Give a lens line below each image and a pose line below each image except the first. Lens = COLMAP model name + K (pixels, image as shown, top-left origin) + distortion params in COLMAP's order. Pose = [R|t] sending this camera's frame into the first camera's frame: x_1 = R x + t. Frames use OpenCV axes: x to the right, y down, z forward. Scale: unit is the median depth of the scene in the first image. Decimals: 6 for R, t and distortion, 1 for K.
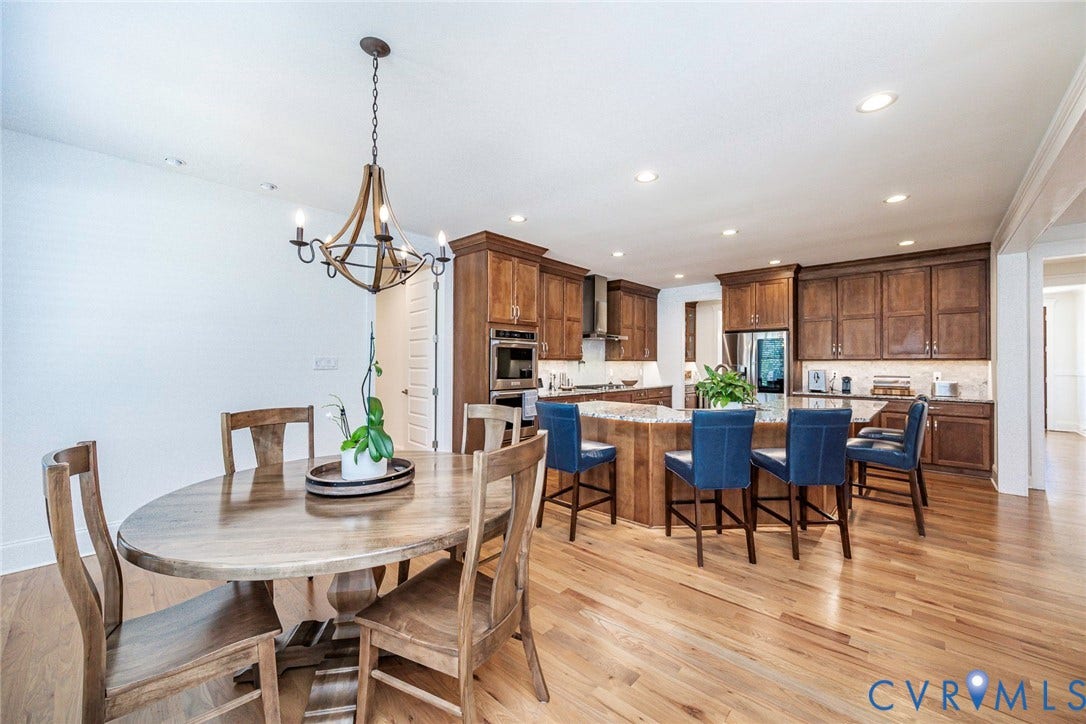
lens RADIAL K [[420.2, 0, 549.0], [0, 420.2, 360.9], [0, 0, 1]] dist [0.018020, 0.000996]
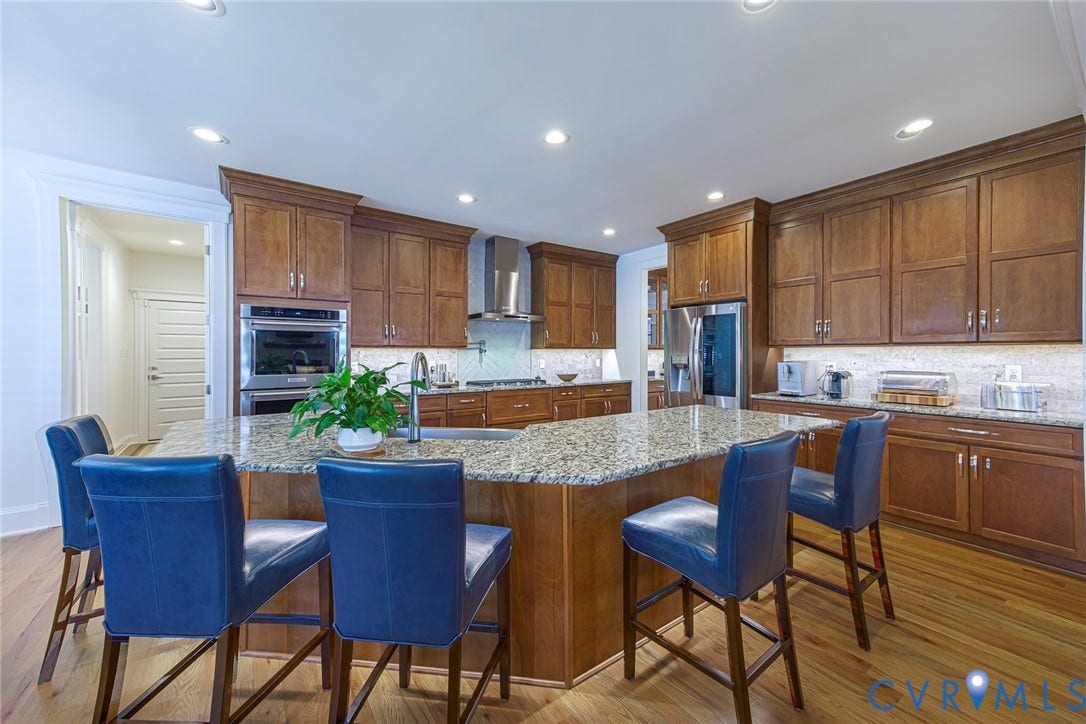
lens RADIAL K [[420.2, 0, 549.8], [0, 420.2, 352.1], [0, 0, 1]] dist [0.018020, 0.000996]
pose [[0.978934, -0.002412, -0.204164, 0.417764], [0.003416, 0.999984, 0.004568, 0.003554], [0.204150, -0.005169, 0.978926, 0.305445]]
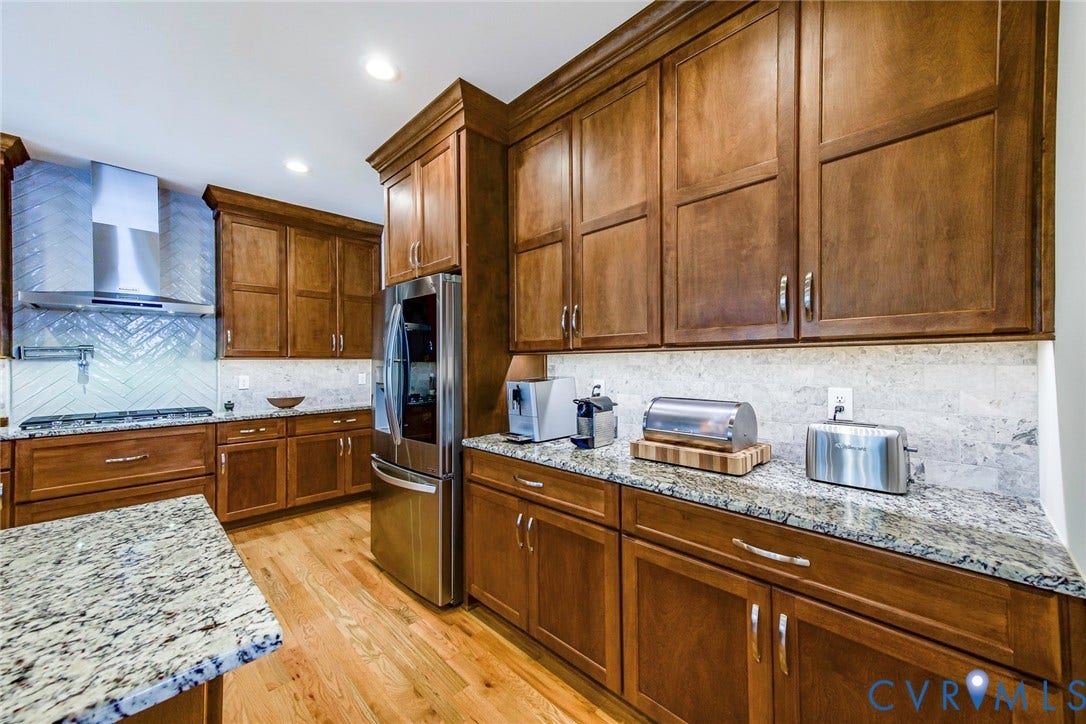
lens RADIAL K [[420.2, 0, 524.6], [0, 420.2, 363.1], [0, 0, 1]] dist [0.018020, 0.000996]
pose [[0.997893, -0.007250, -0.064476, 0.673468], [0.007708, 0.999947, 0.006848, 0.005603], [0.064423, -0.007331, 0.997896, 0.659952]]
